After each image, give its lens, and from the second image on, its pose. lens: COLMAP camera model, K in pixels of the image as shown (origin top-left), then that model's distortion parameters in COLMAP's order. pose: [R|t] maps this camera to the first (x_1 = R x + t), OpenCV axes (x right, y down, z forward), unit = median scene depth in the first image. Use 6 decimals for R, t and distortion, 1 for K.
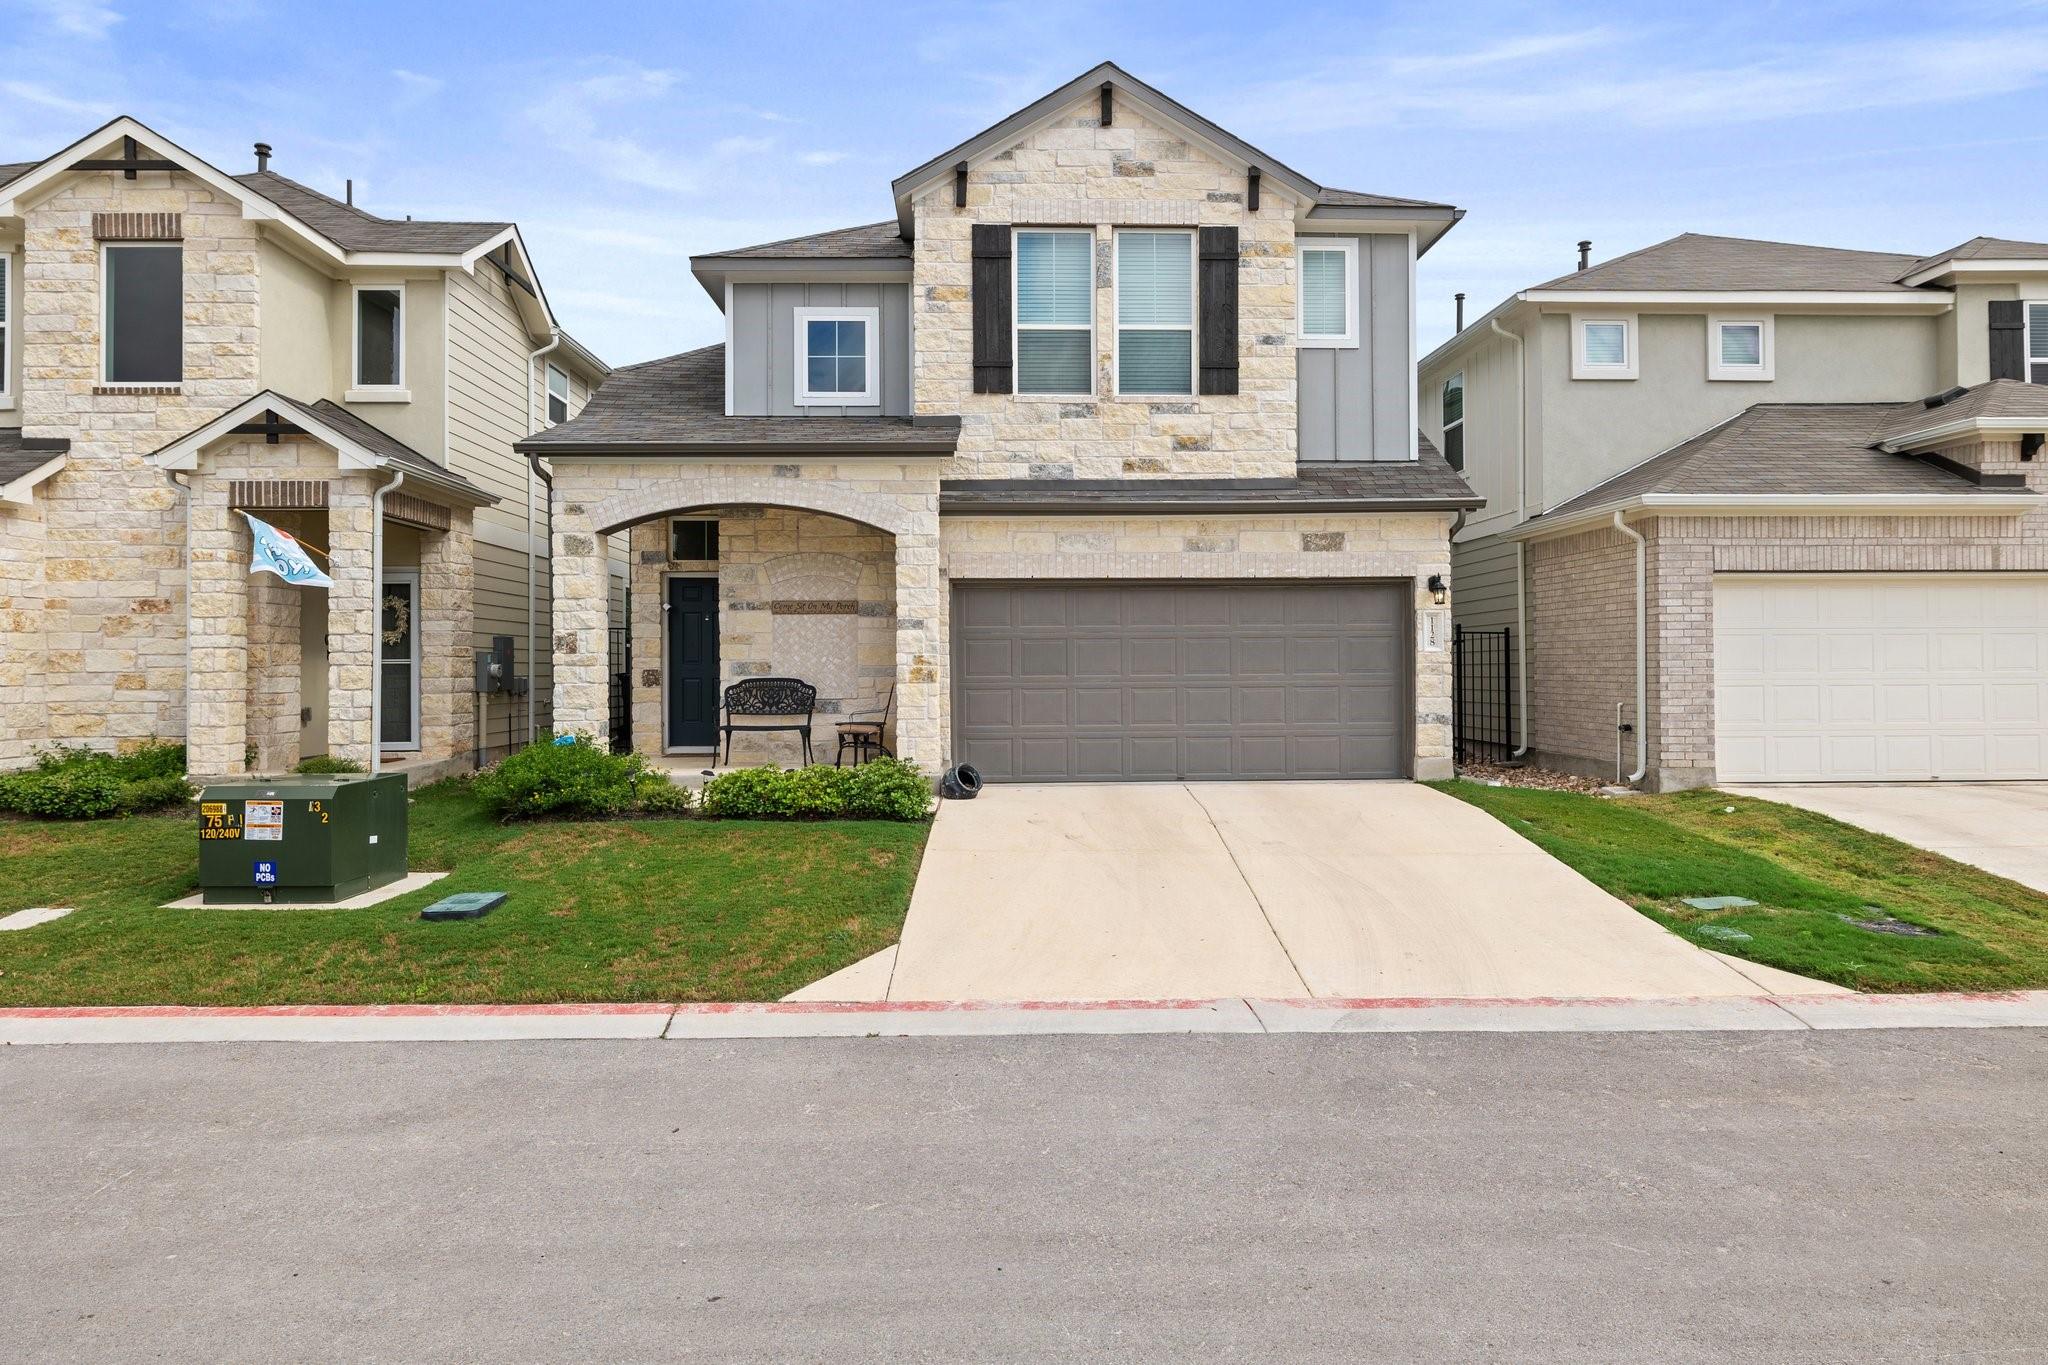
lens RADIAL K [[1243.2, 0, 1025.8], [0, 1243.2, 663.2], [0, 0, 1]] dist [-0.001917, -0.001738]
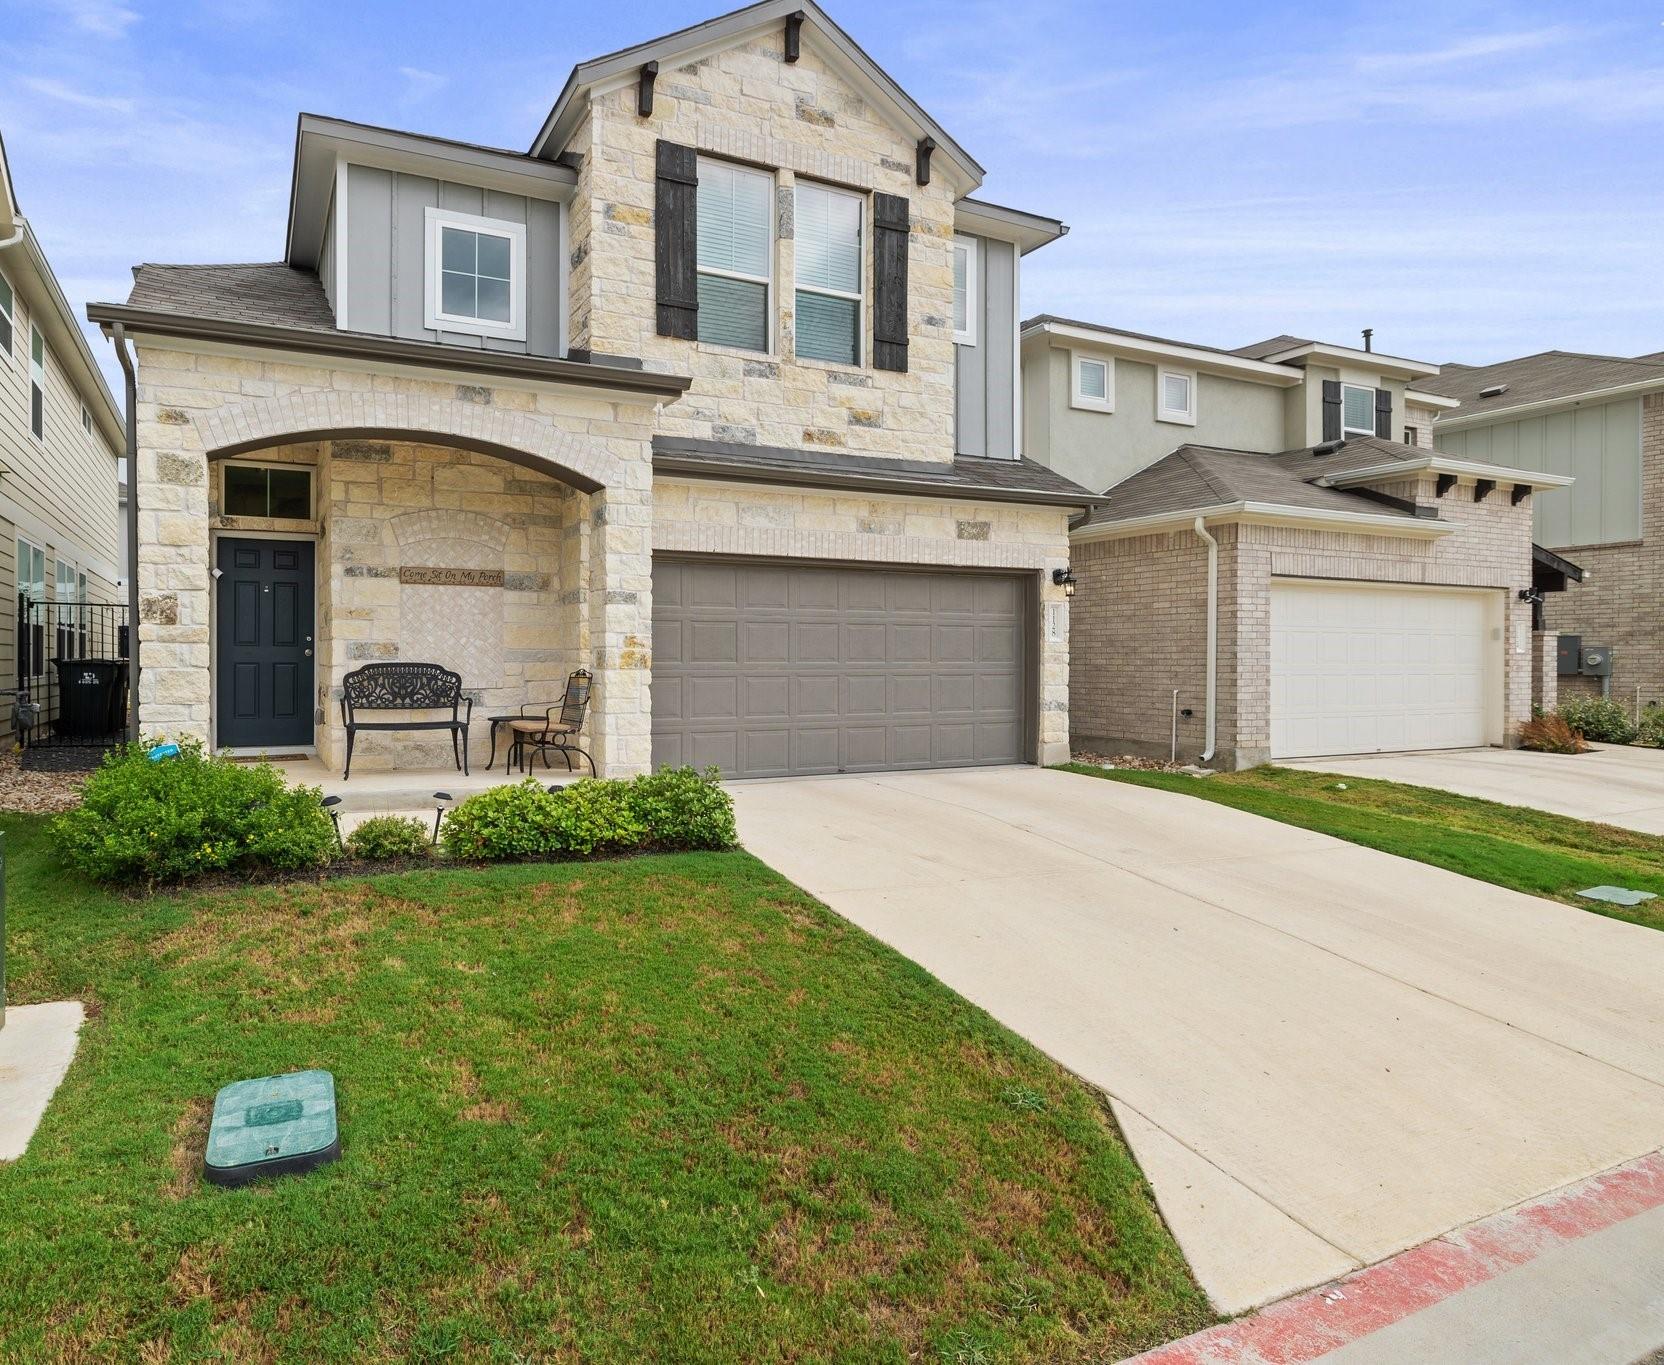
lens RADIAL K [[946.4, 0, 639.1], [0, 946.4, 670.7], [0, 0, 1]] dist [-0.011074, 0.000274]
pose [[0.935482, 0.003912, 0.353353, -0.282997], [-0.008599, 0.999895, 0.011694, 0.008746], [-0.353270, -0.013978, 0.935417, 0.384000]]
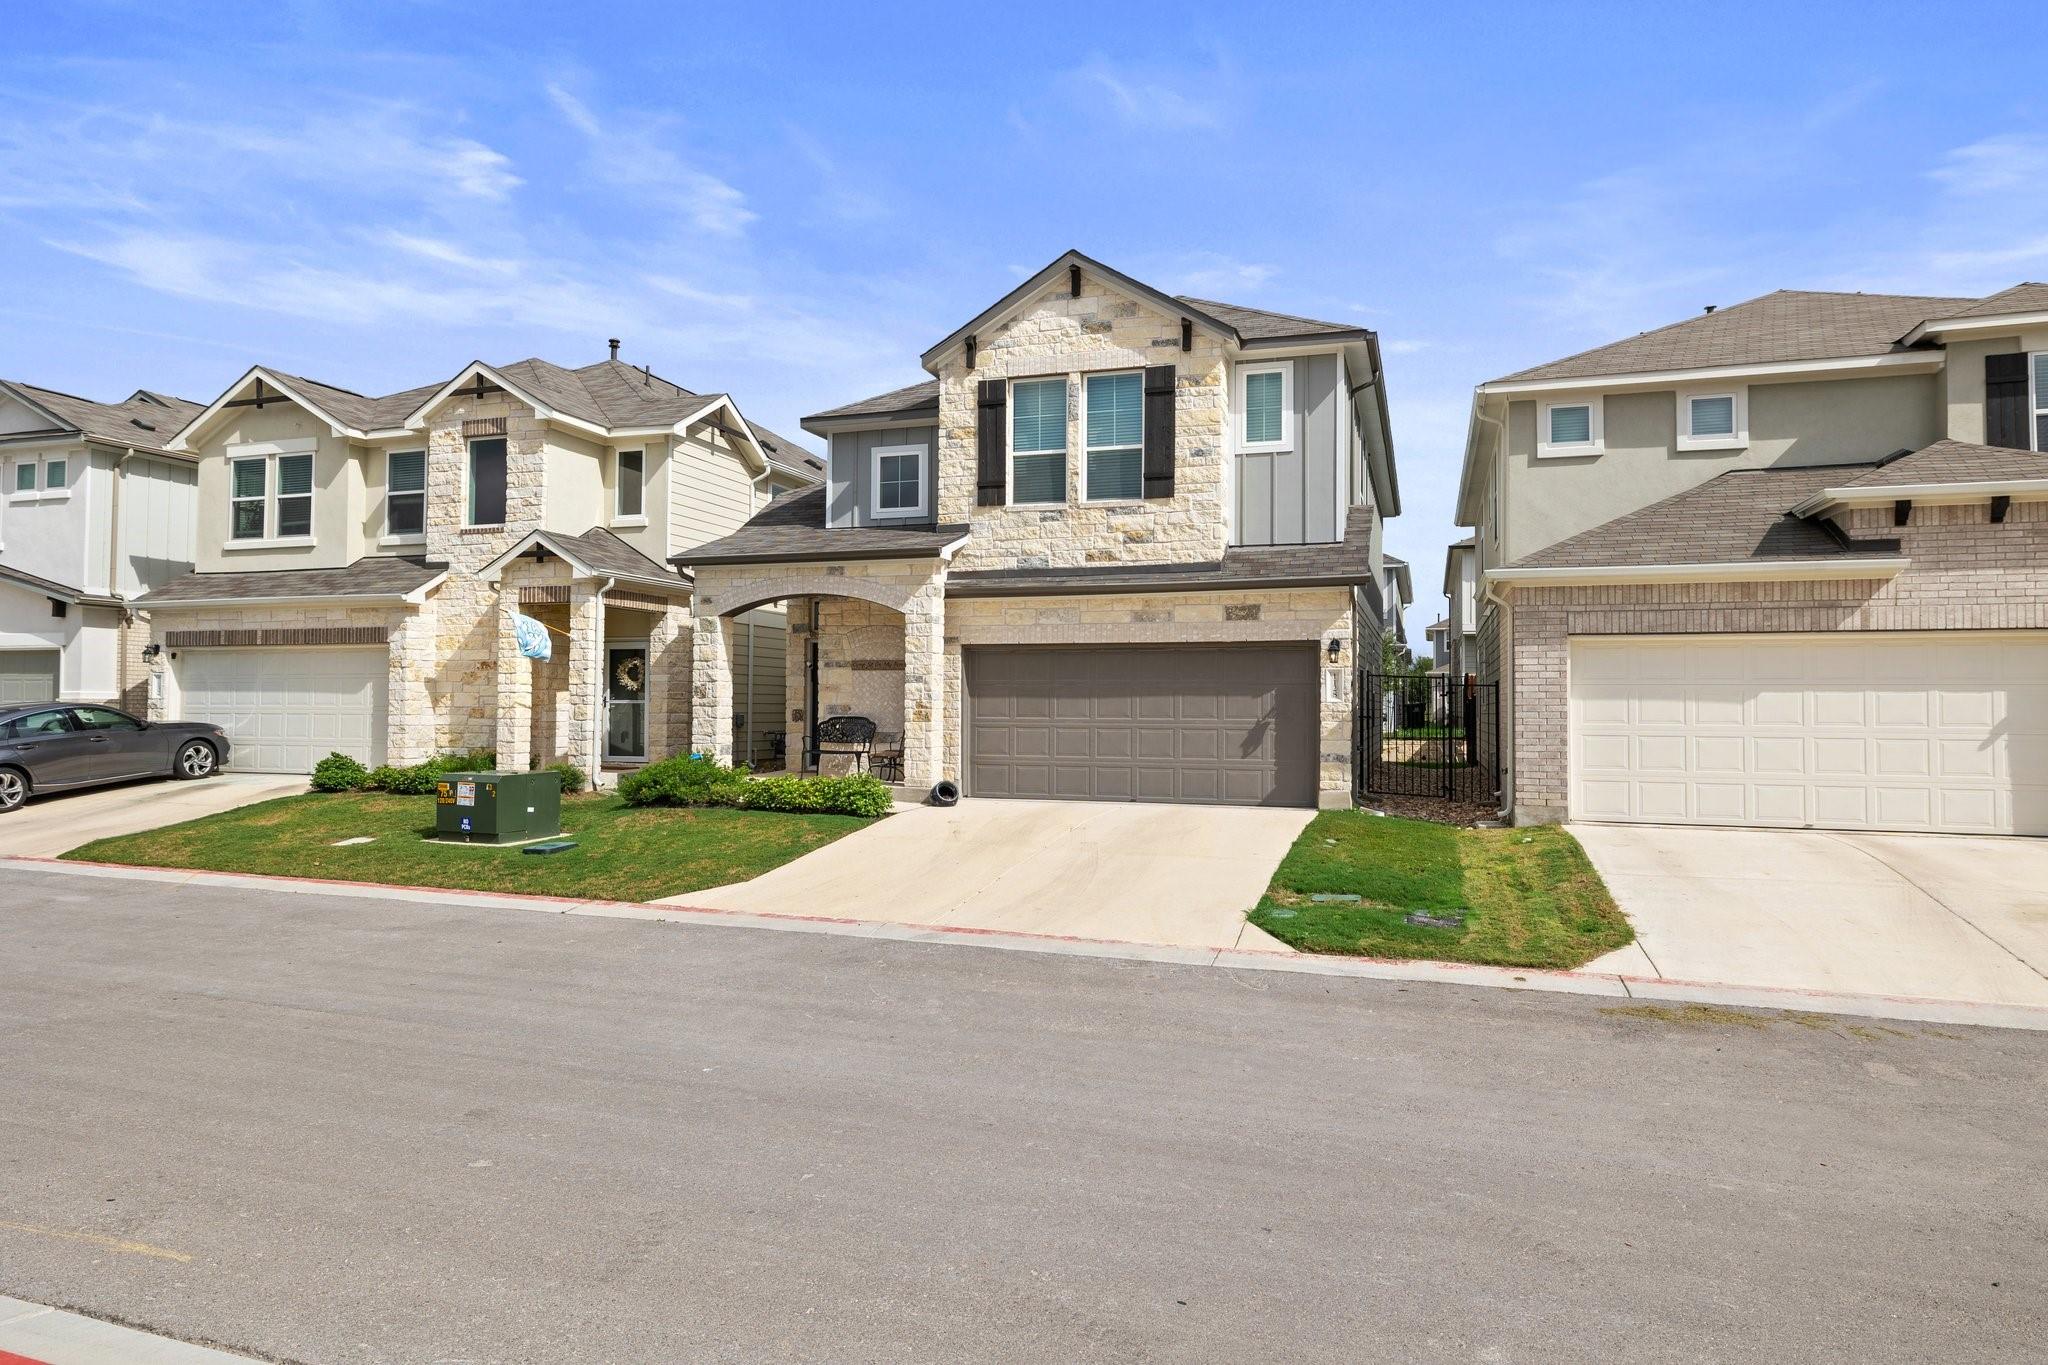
lens RADIAL K [[1216.8, 0, 1024.0], [0, 1216.8, 682.5], [0, 0, 1]] dist [-0.002894, -0.000499]
pose [[0.938051, 0.004300, -0.346470, 0.457887], [-0.010546, 0.999814, -0.016146, -0.006276], [0.346336, 0.018800, 0.937922, -0.210236]]
